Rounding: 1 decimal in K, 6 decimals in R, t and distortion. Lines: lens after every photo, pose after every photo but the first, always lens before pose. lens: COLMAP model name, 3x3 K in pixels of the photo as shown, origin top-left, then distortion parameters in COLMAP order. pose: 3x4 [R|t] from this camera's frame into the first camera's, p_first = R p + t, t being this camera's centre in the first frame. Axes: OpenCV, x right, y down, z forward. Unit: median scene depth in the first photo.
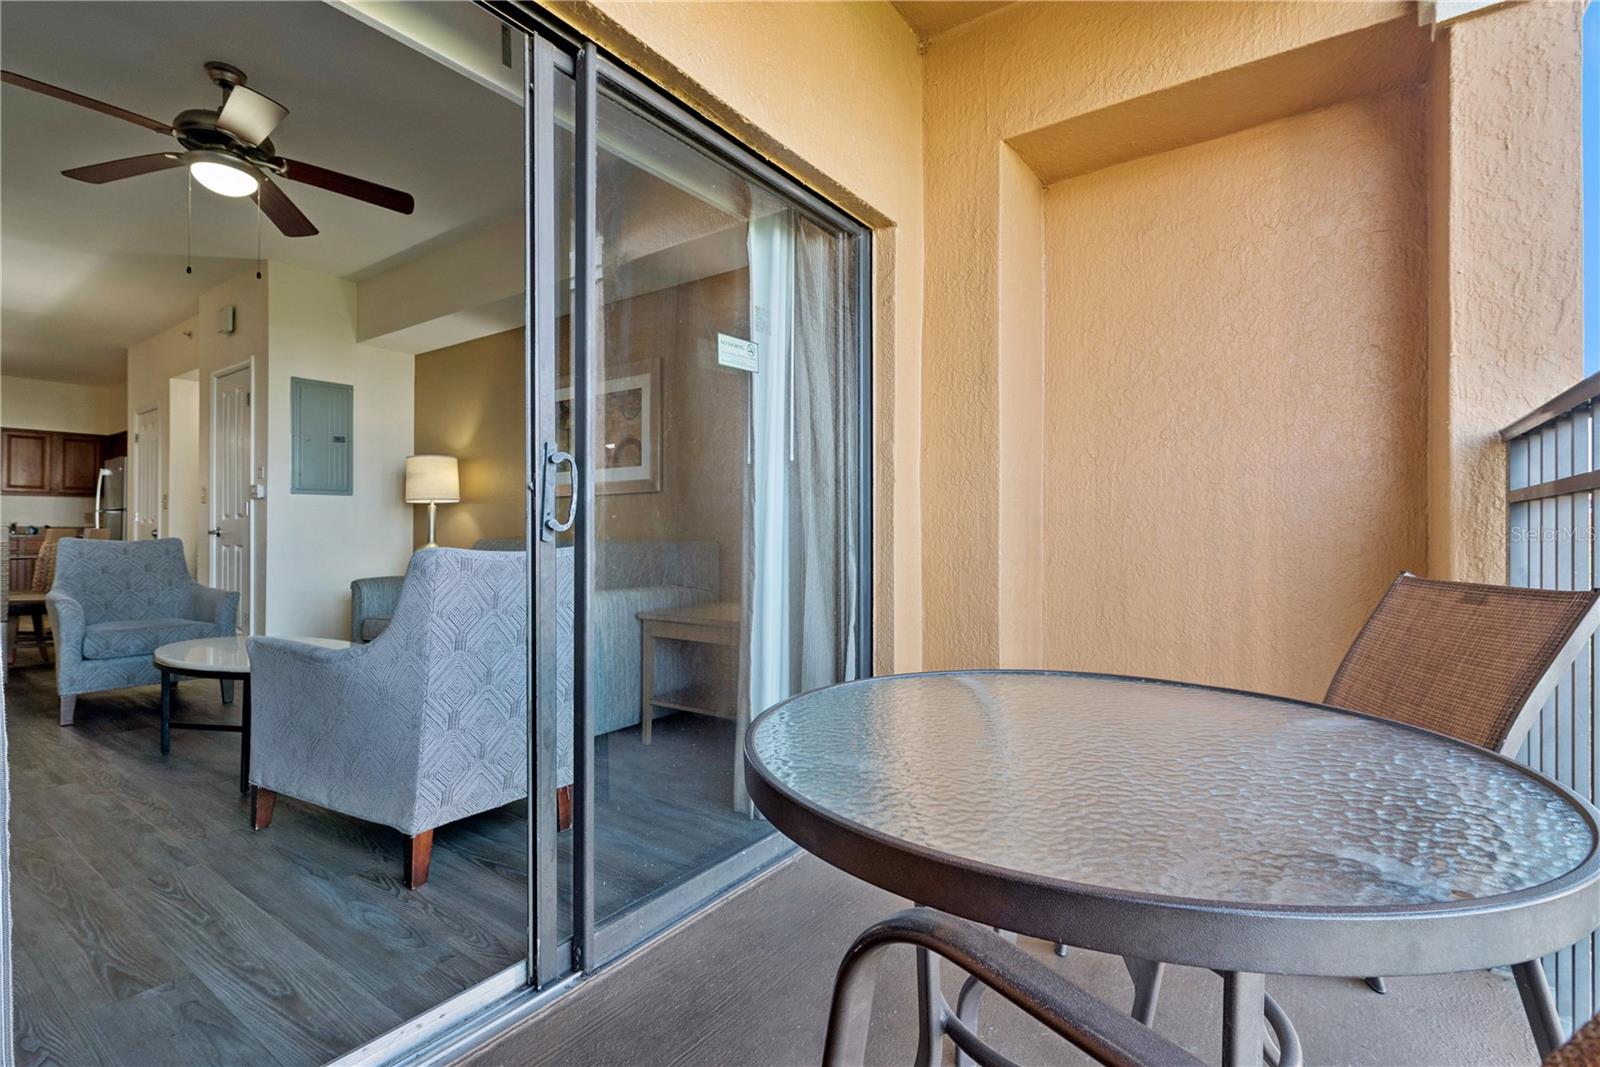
lens RADIAL K [[739.7, 0, 790.3], [0, 739.7, 526.6], [0, 0, 1]] dist [0.007210, -0.001634]
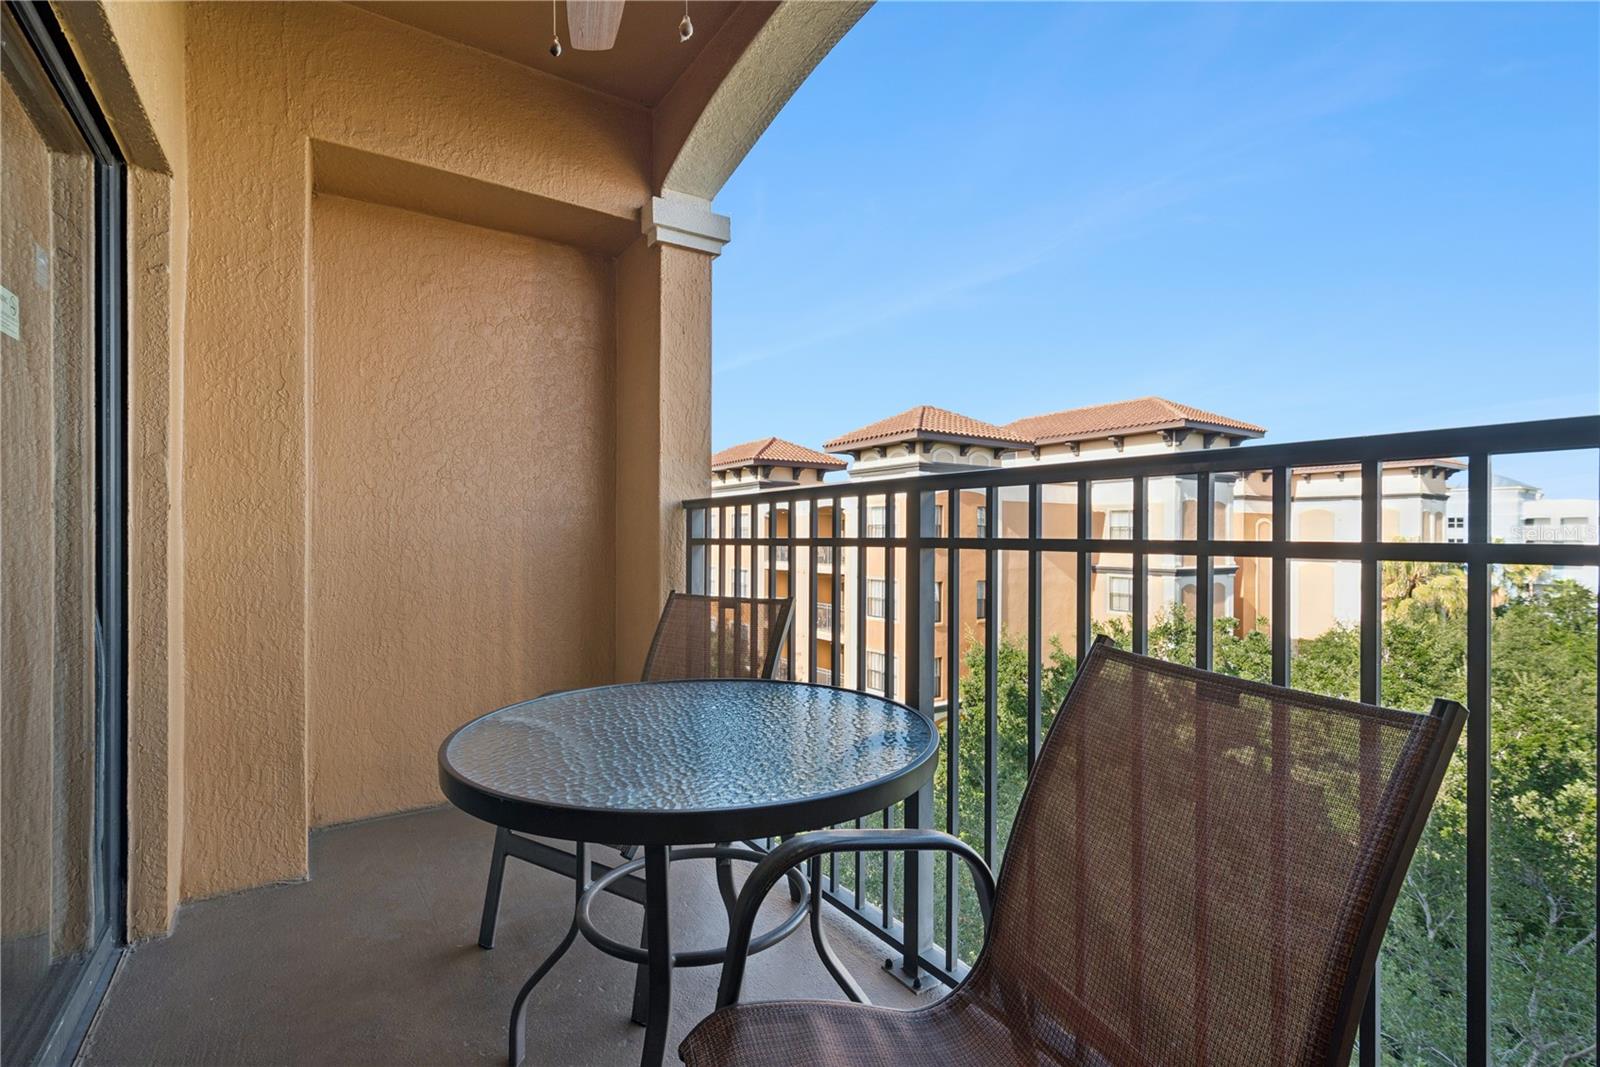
lens RADIAL K [[739.7, 0, 785.4], [0, 739.7, 533.4], [0, 0, 1]] dist [0.007210, -0.001634]
pose [[0.361657, 0.003725, 0.932304, -0.347921], [-0.008371, 0.999965, -0.000748, -0.038931], [-0.932274, -0.007533, 0.361676, 0.121511]]
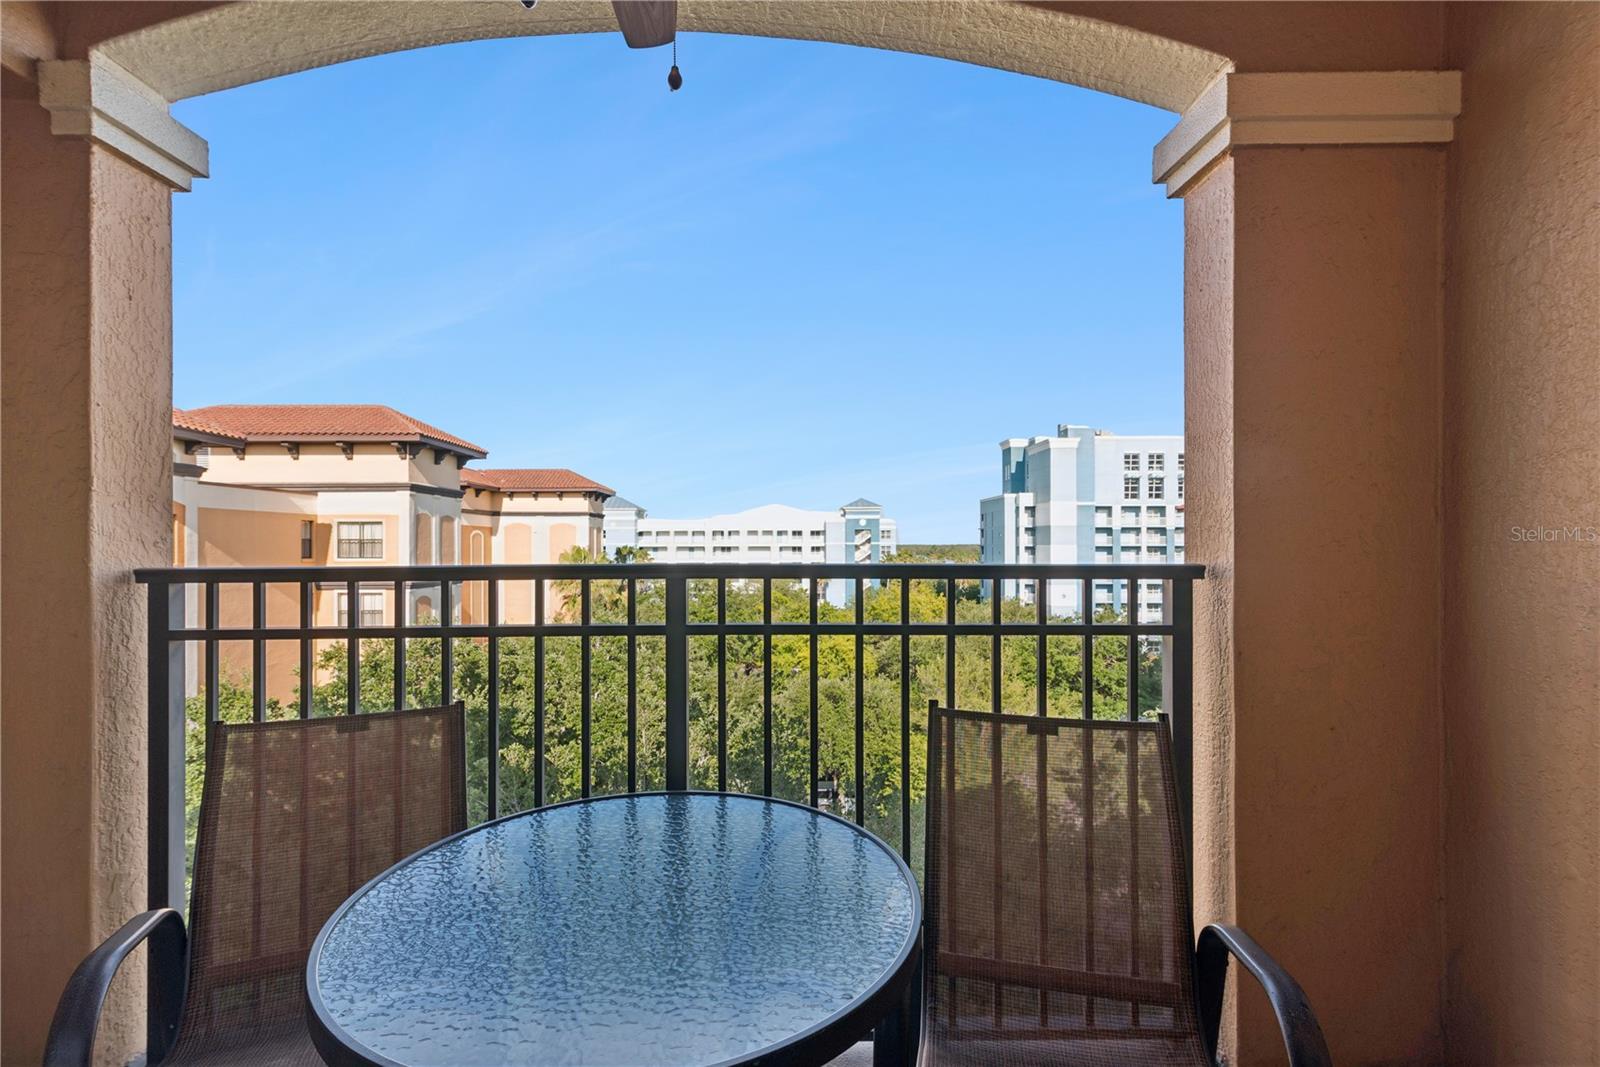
lens RADIAL K [[739.7, 0, 803.1], [0, 739.7, 541.0], [0, 0, 1]] dist [0.007210, -0.001634]
pose [[-0.591976, 0.005605, 0.805936, -0.292654], [-0.002207, 0.999961, -0.008576, -0.110649], [-0.805953, -0.006856, -0.591940, 0.582041]]
